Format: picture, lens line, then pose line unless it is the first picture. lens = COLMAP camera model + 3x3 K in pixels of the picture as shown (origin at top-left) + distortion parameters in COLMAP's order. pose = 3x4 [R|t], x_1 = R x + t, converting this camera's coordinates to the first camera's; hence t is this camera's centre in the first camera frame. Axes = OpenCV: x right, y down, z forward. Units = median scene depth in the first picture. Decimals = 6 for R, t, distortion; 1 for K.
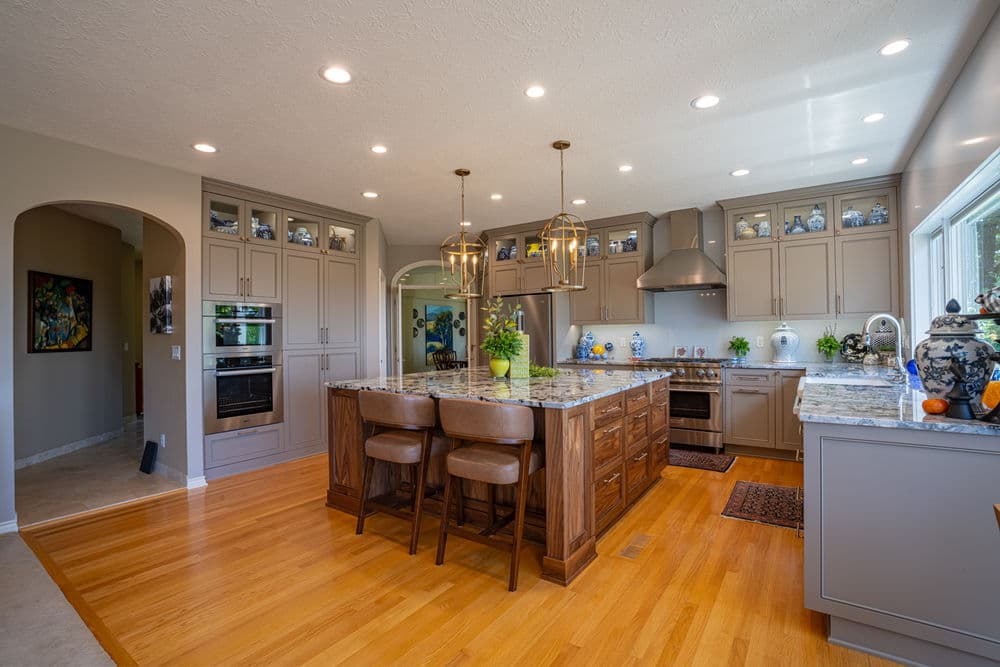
lens RADIAL K [[461.4, 0, 500.0], [0, 461.4, 333.5], [0, 0, 1]] dist [-0.069150, 0.027504]
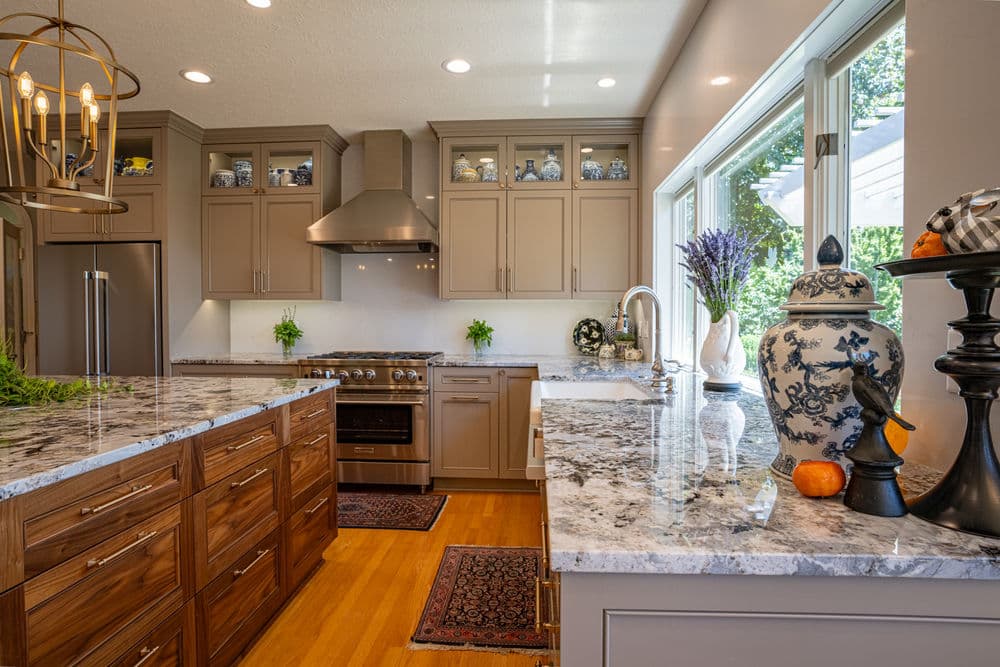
lens RADIAL K [[461.4, 0, 500.0], [0, 461.4, 333.5], [0, 0, 1]] dist [-0.069150, 0.027504]
pose [[0.858450, -0.000718, 0.512896, 0.260128], [-0.013869, 0.999601, 0.024612, 0.009534], [-0.512709, -0.028242, 0.858098, 0.412566]]
